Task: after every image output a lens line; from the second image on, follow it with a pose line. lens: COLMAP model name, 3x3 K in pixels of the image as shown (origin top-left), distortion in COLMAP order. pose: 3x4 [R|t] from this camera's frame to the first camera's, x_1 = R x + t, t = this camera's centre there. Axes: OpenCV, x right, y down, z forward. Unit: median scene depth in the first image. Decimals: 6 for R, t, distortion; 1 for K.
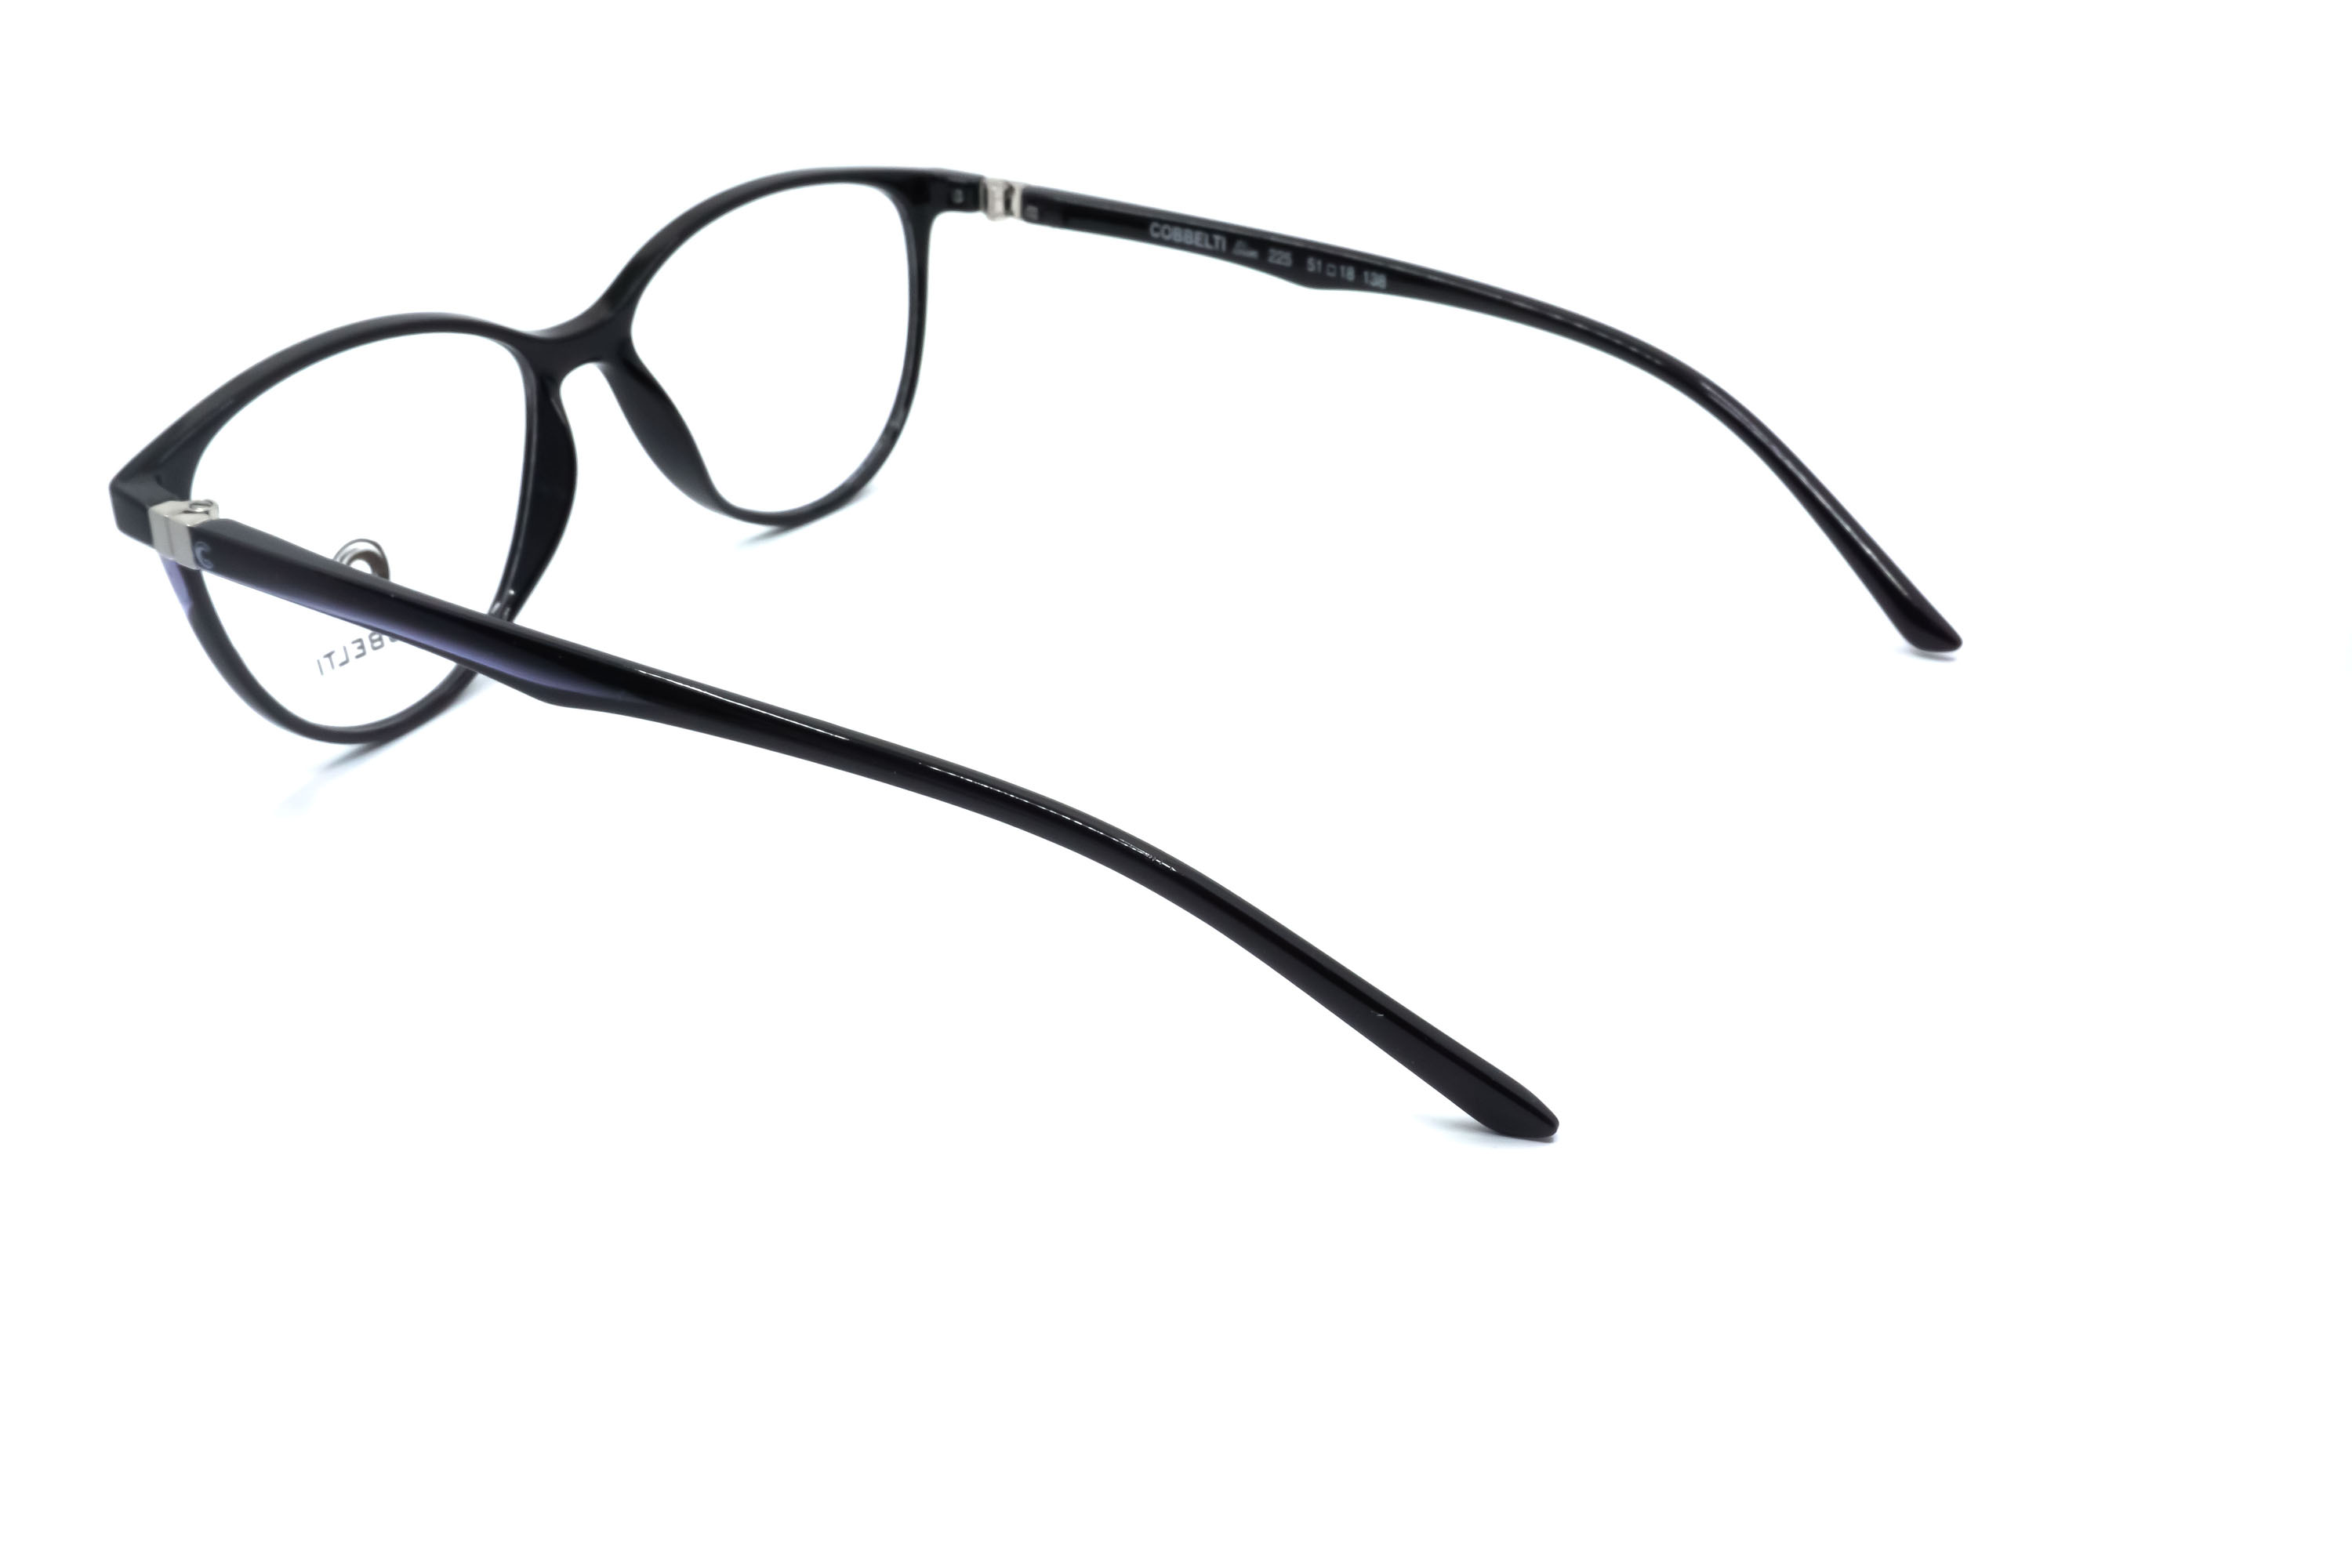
lens RADIAL K [[2642.0, 0, 1181.6], [0, 2642.0, 786.4], [0, 0, 1]] dist [0.007890, 0.000000]
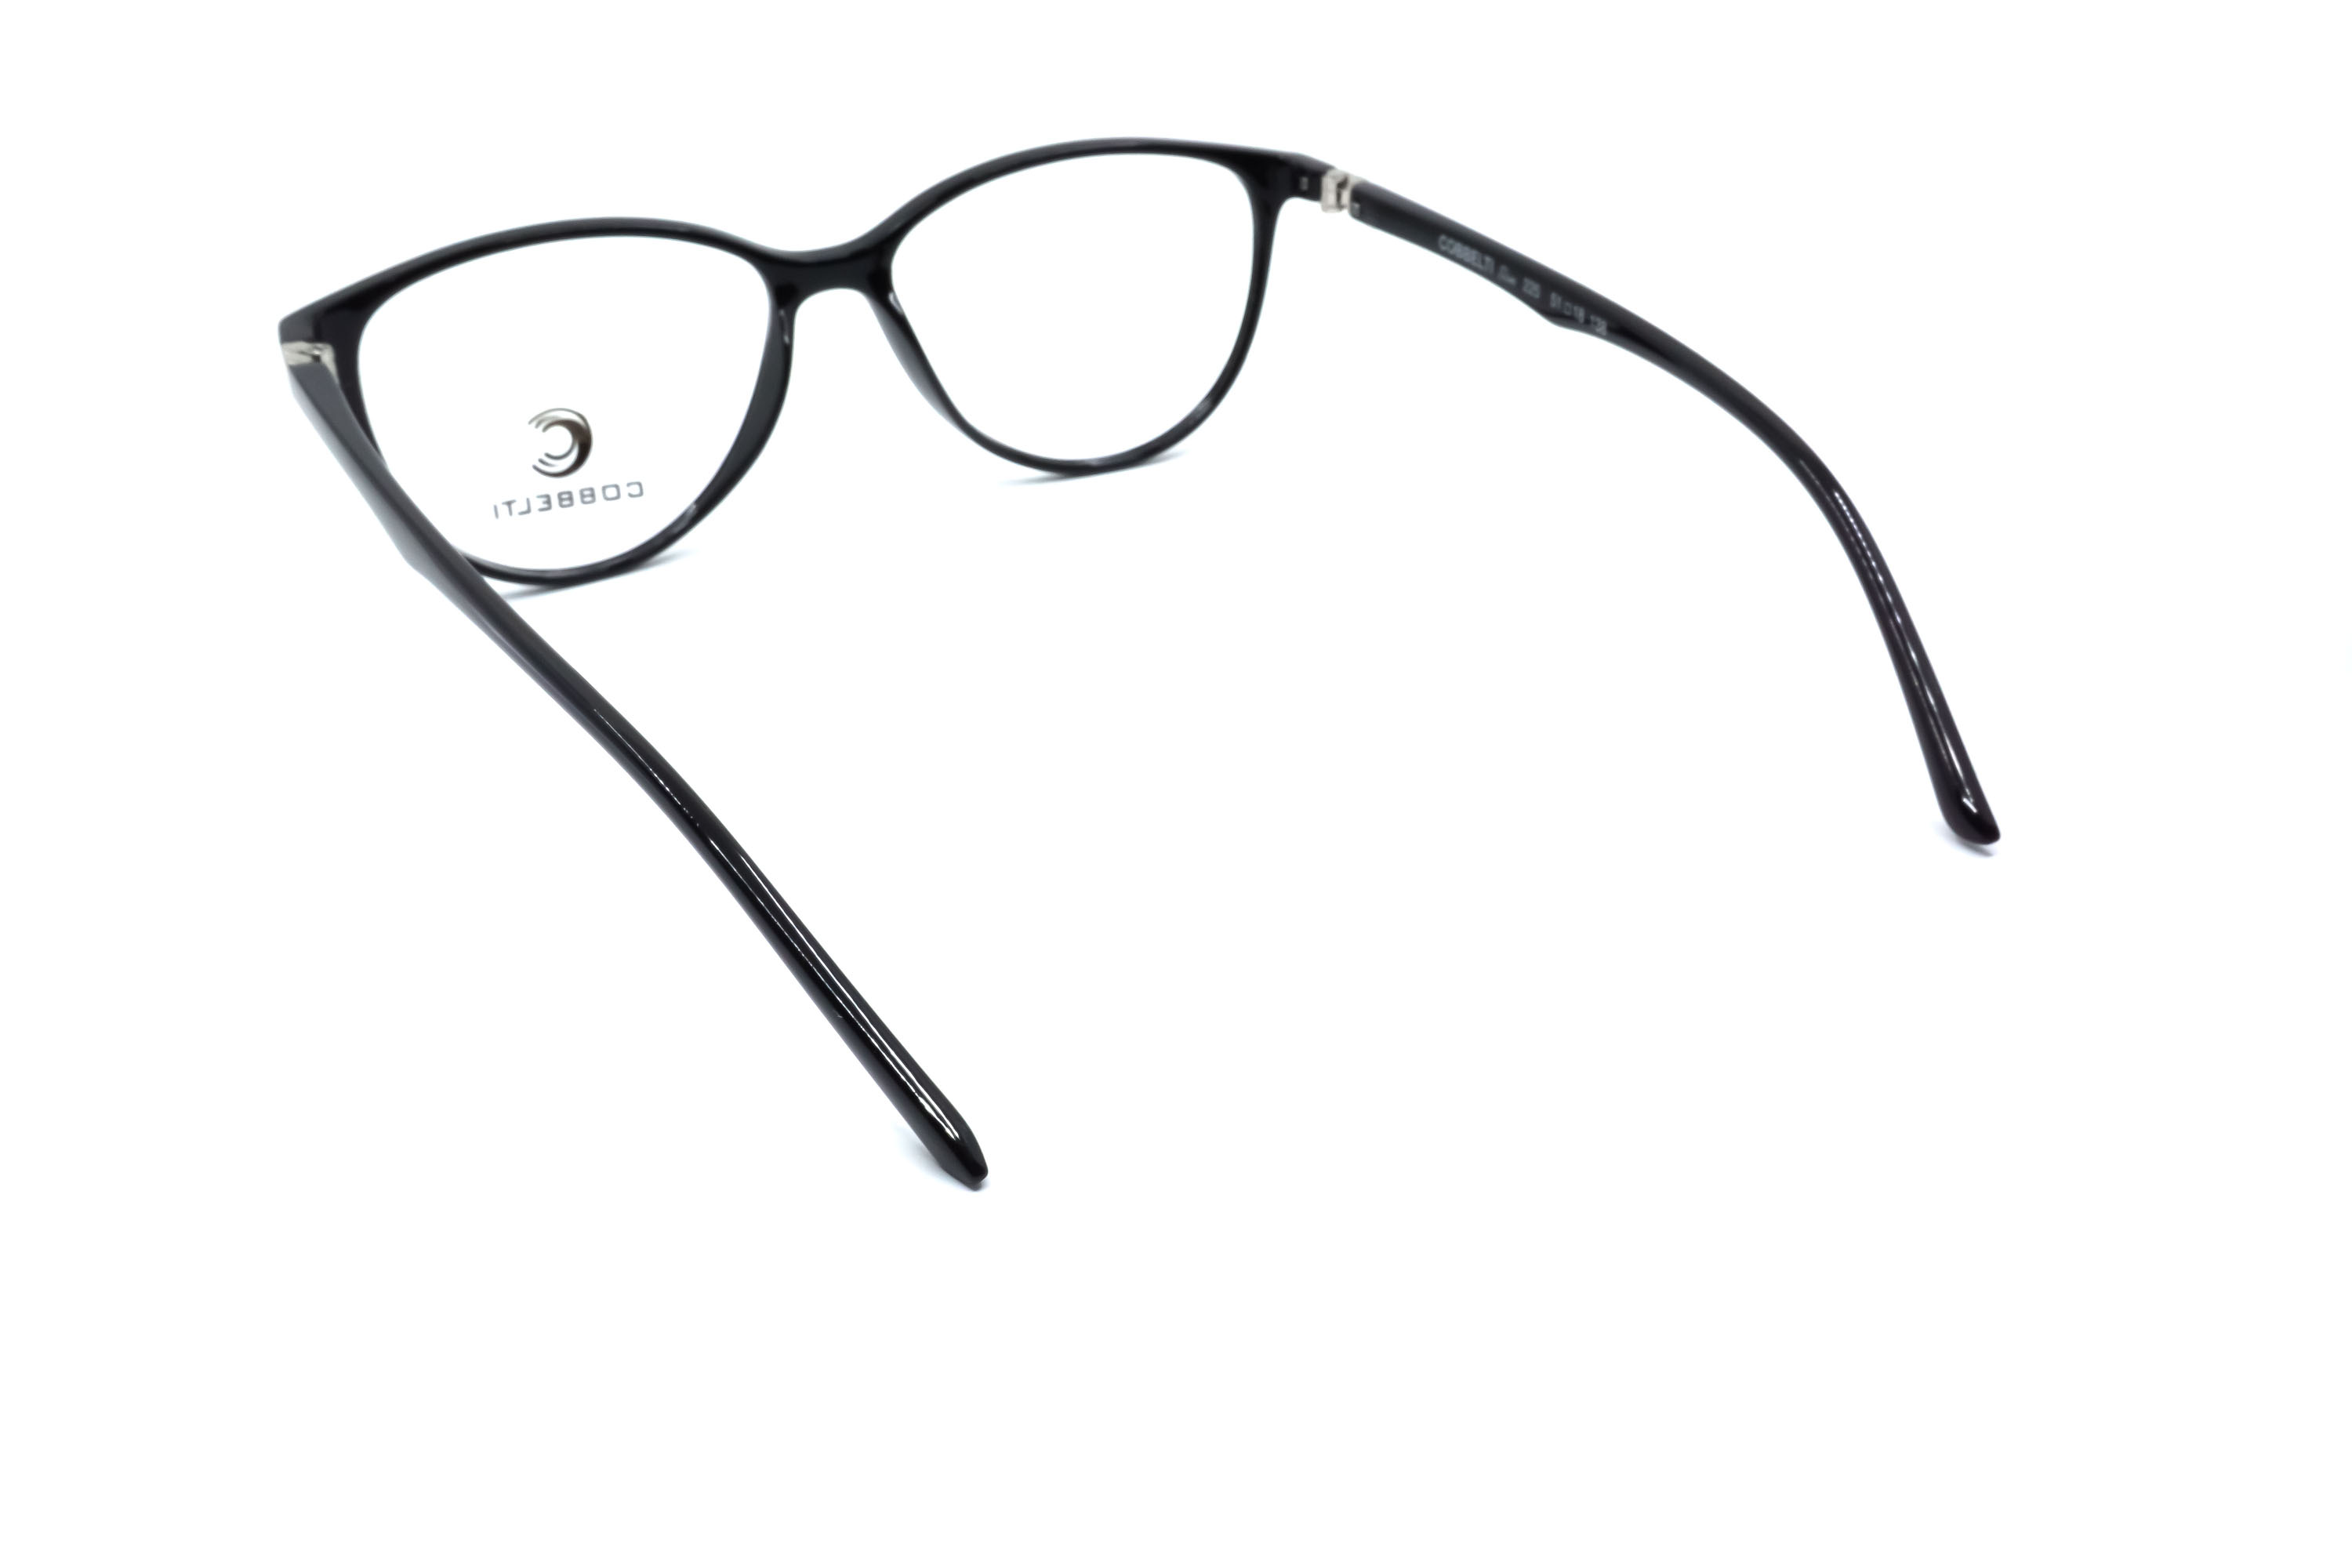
lens RADIAL K [[2642.0, 0, 1177.8], [0, 2642.0, 784.1], [0, 0, 1]] dist [0.007890, 0.000000]
pose [[0.863164, 0.228373, -0.450327, 0.396604], [-0.222480, 0.972645, 0.066816, -0.060867], [0.453267, 0.042515, 0.890360, 0.100156]]
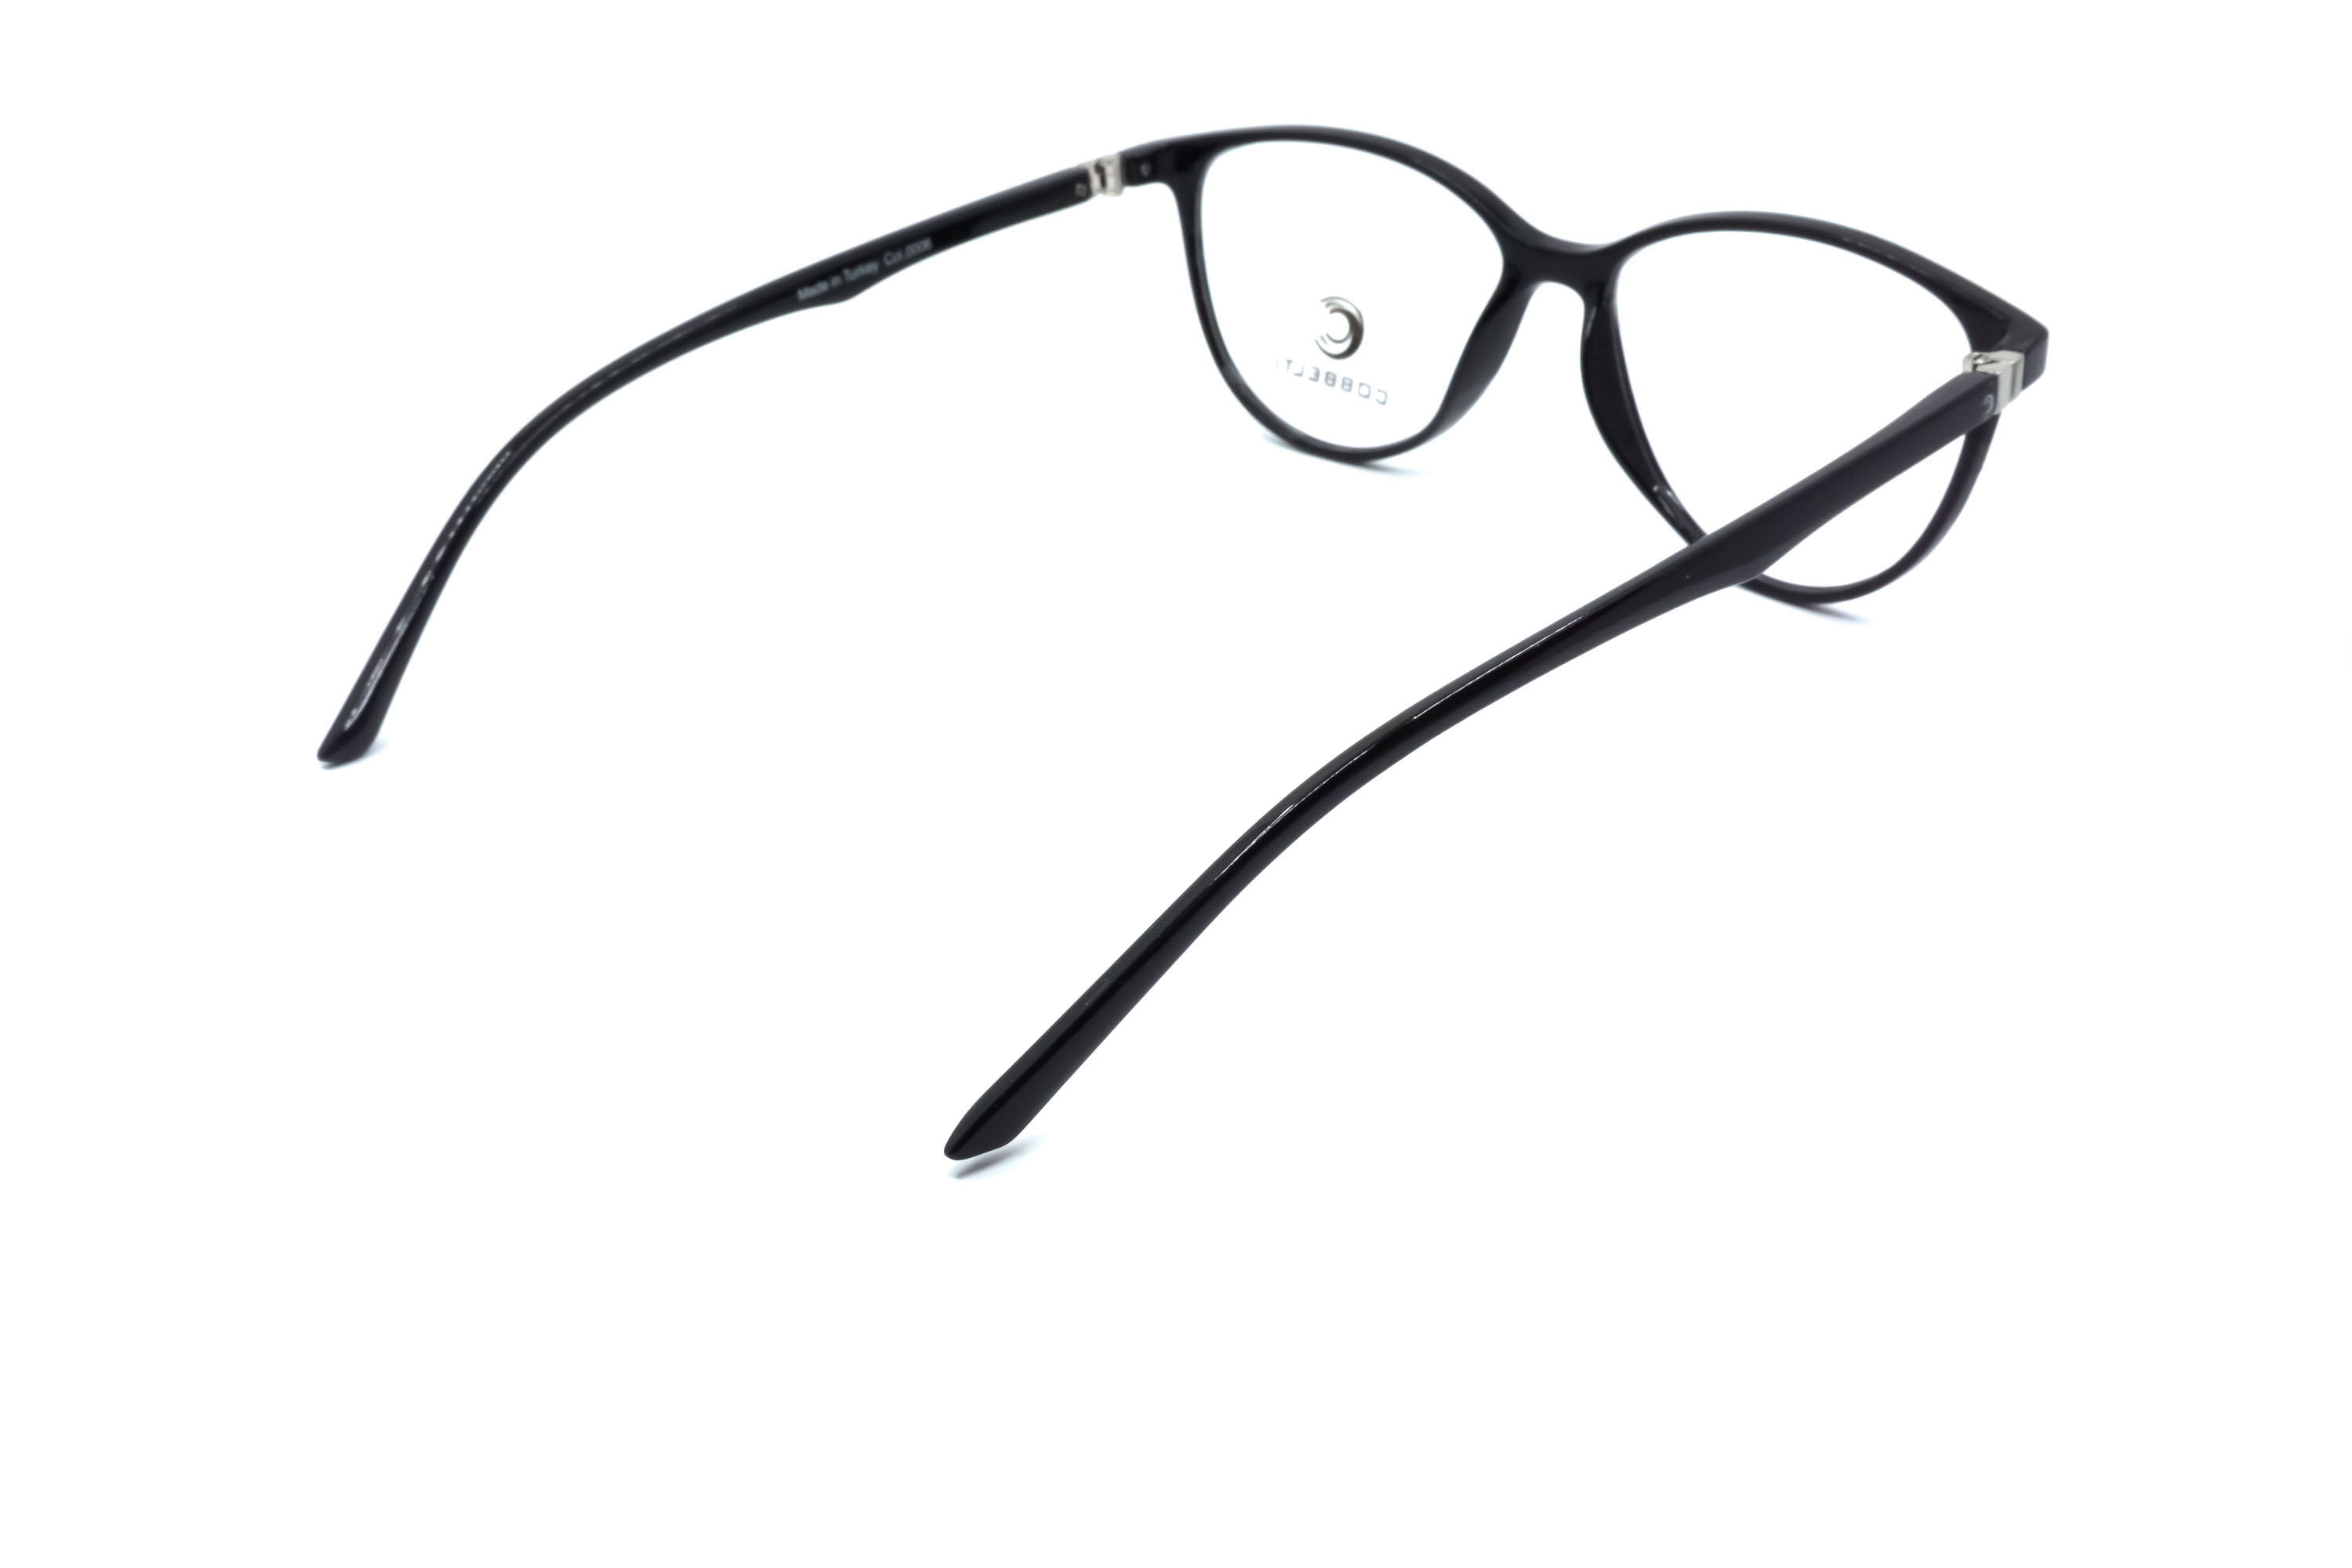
lens RADIAL K [[2642.0, 0, 1171.3], [0, 2642.0, 775.0], [0, 0, 1]] dist [0.007890, 0.000000]
pose [[-0.265093, 0.459751, -0.847558, 0.735408], [-0.400953, 0.746845, 0.530527, -0.470228], [0.876905, 0.480470, -0.013645, 0.898589]]
